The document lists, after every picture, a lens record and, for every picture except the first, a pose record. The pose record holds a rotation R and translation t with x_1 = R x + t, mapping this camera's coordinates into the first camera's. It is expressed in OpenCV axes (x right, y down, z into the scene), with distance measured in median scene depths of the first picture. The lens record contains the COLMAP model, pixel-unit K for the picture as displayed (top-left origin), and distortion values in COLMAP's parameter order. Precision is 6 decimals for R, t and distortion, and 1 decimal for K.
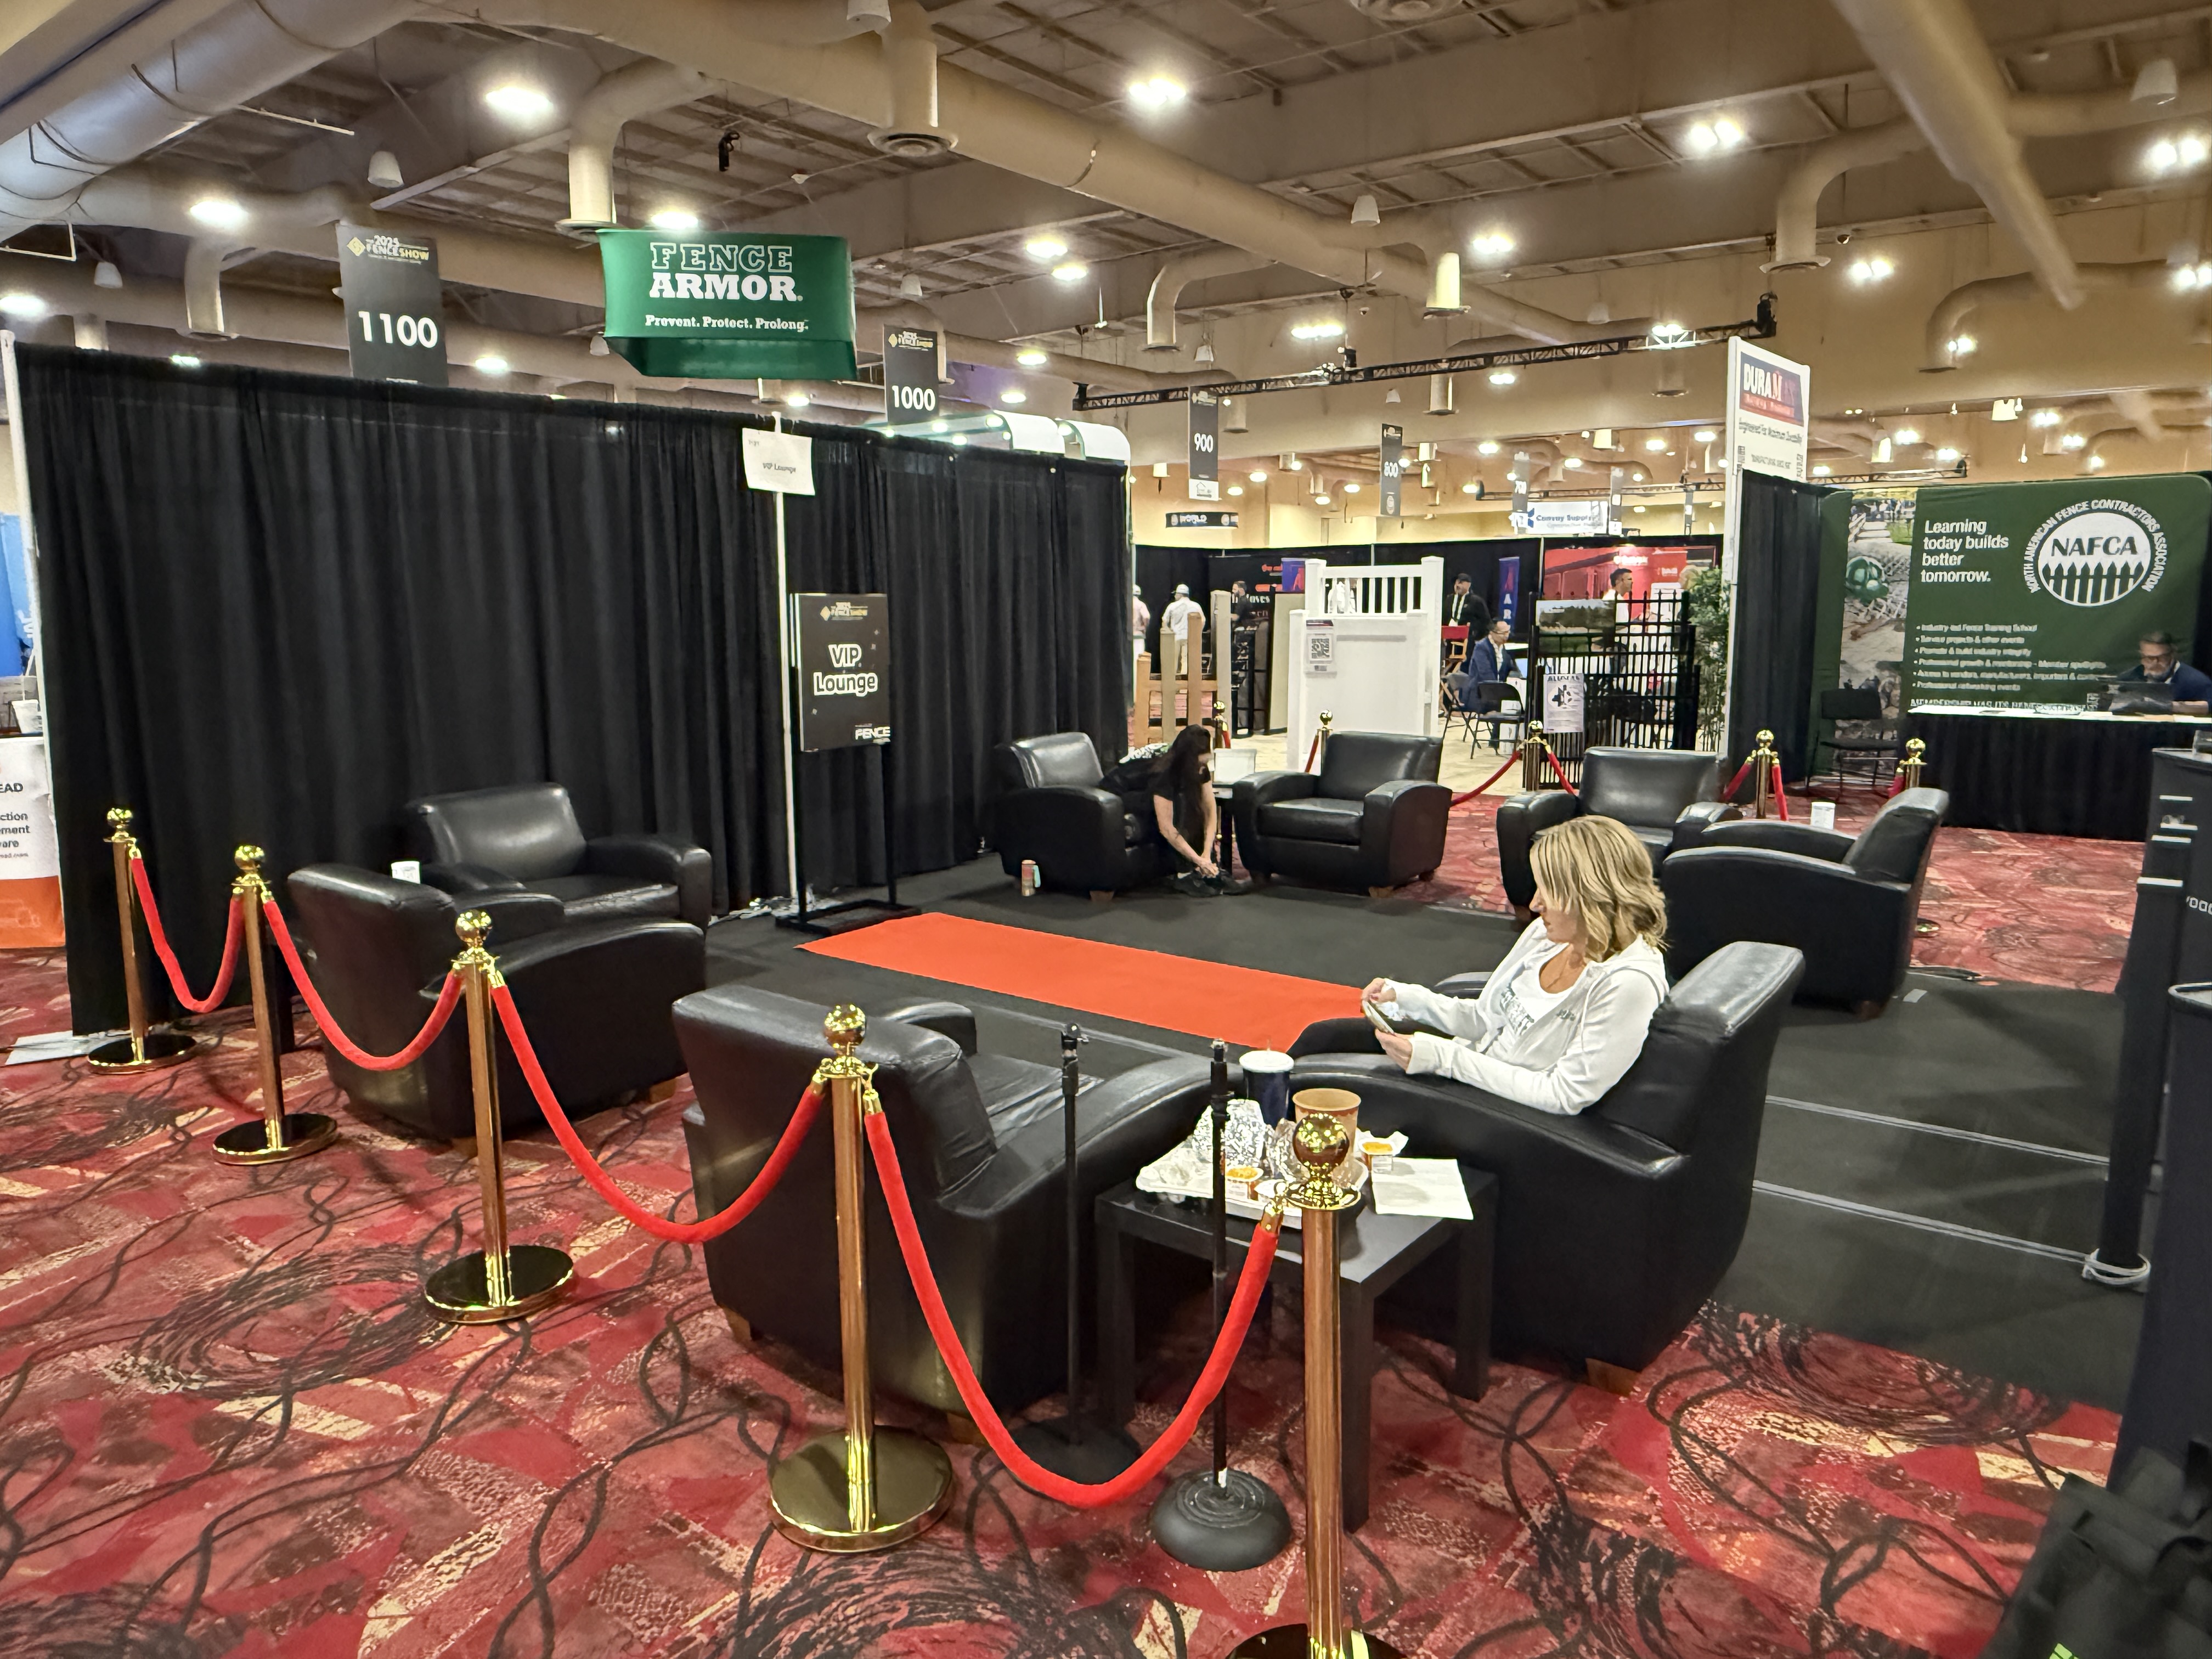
lens RADIAL K [[1433.6, 0, 1106.0], [0, 1433.6, 829.5], [0, 0, 1]] dist [0.000852, 0.000693]
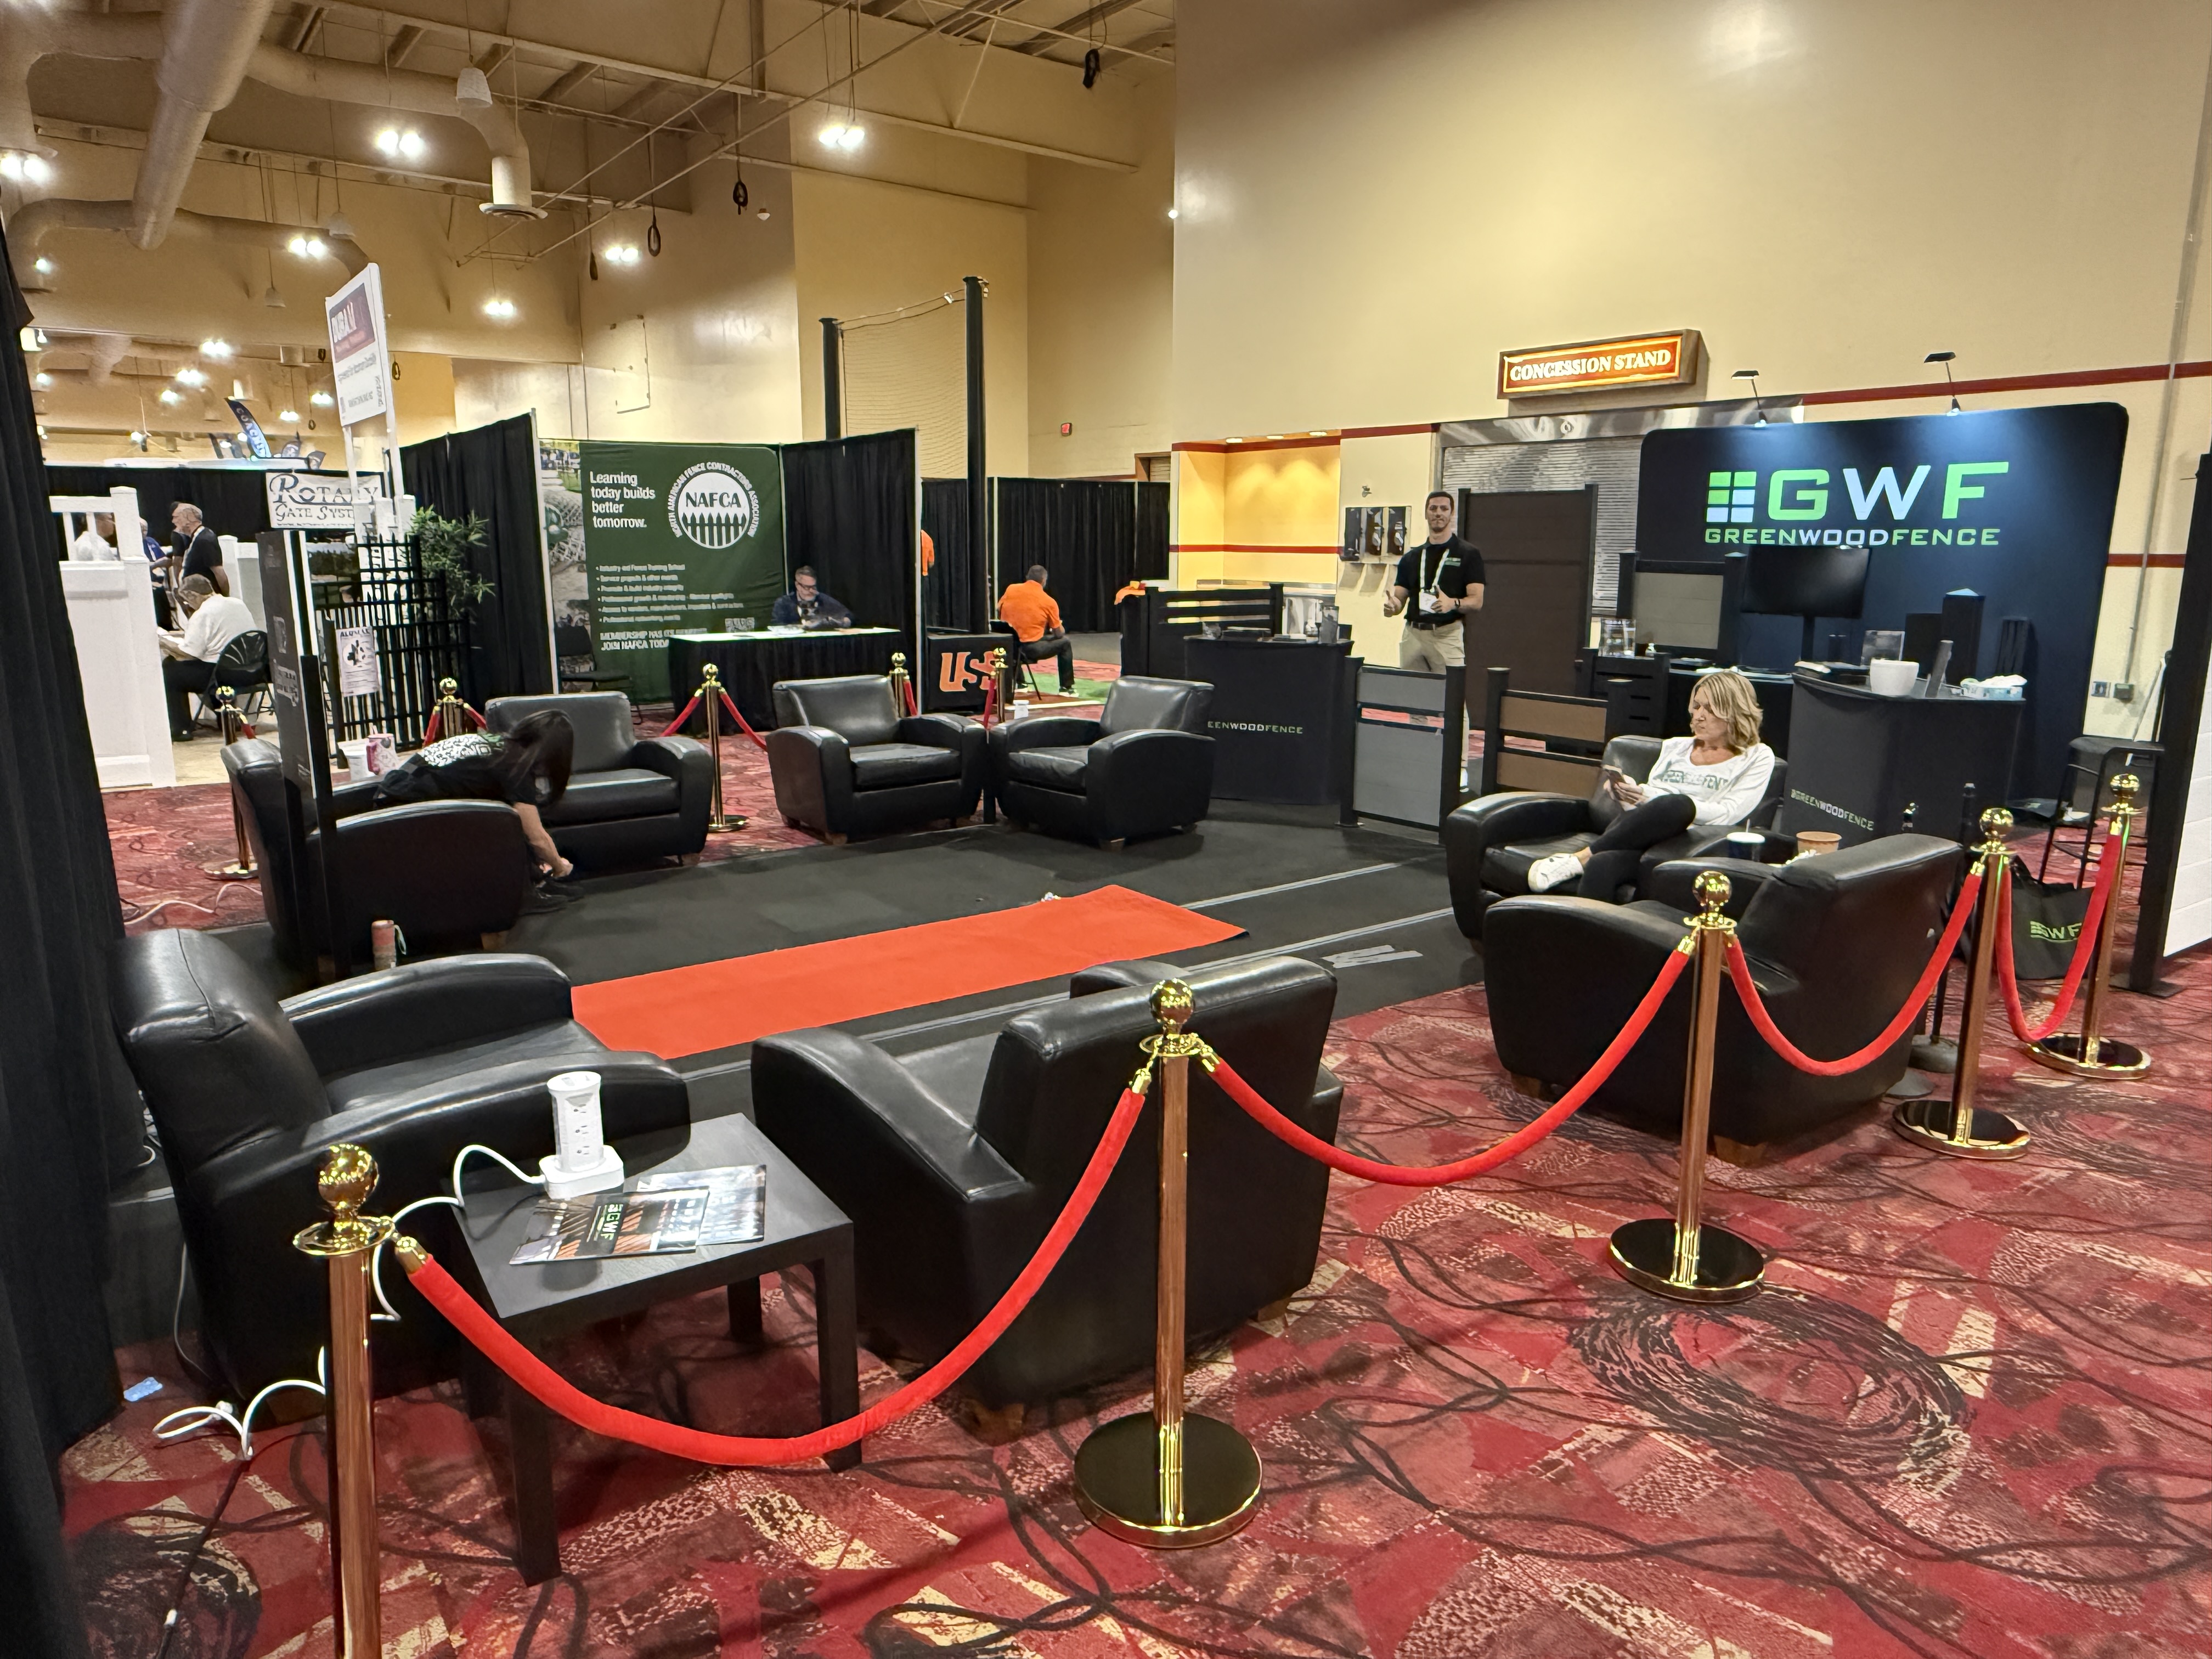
lens RADIAL K [[1433.6, 0, 1106.0], [0, 1433.6, 829.5], [0, 0, 1]] dist [0.000852, 0.000693]
pose [[0.284506, -0.188013, 0.940057, -0.421551], [0.153258, 0.976889, 0.148997, -0.050431], [-0.946345, 0.101681, 0.306745, 0.319874]]
